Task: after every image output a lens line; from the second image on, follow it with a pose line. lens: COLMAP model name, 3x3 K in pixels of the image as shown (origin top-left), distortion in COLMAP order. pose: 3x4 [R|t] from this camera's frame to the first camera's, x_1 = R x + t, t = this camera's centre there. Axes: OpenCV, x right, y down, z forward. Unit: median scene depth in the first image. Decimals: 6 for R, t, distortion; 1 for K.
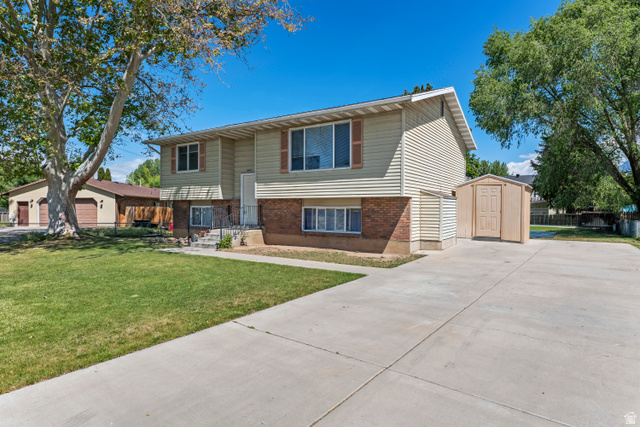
lens RADIAL K [[361.2, 0, 319.9], [0, 361.2, 213.6], [0, 0, 1]] dist [-0.000230, -0.000014]
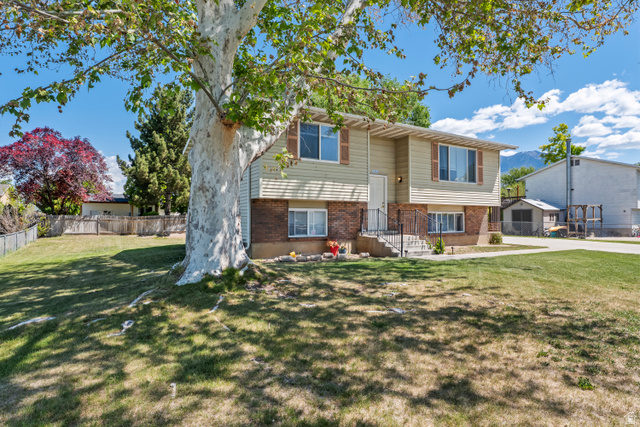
lens RADIAL K [[361.2, 0, 320.0], [0, 361.2, 213.4], [0, 0, 1]] dist [-0.000230, -0.000014]
pose [[0.426201, 0.005393, 0.904612, -1.242593], [0.005065, 0.999952, -0.008348, -0.006000], [-0.904614, 0.008140, 0.426154, 0.841243]]
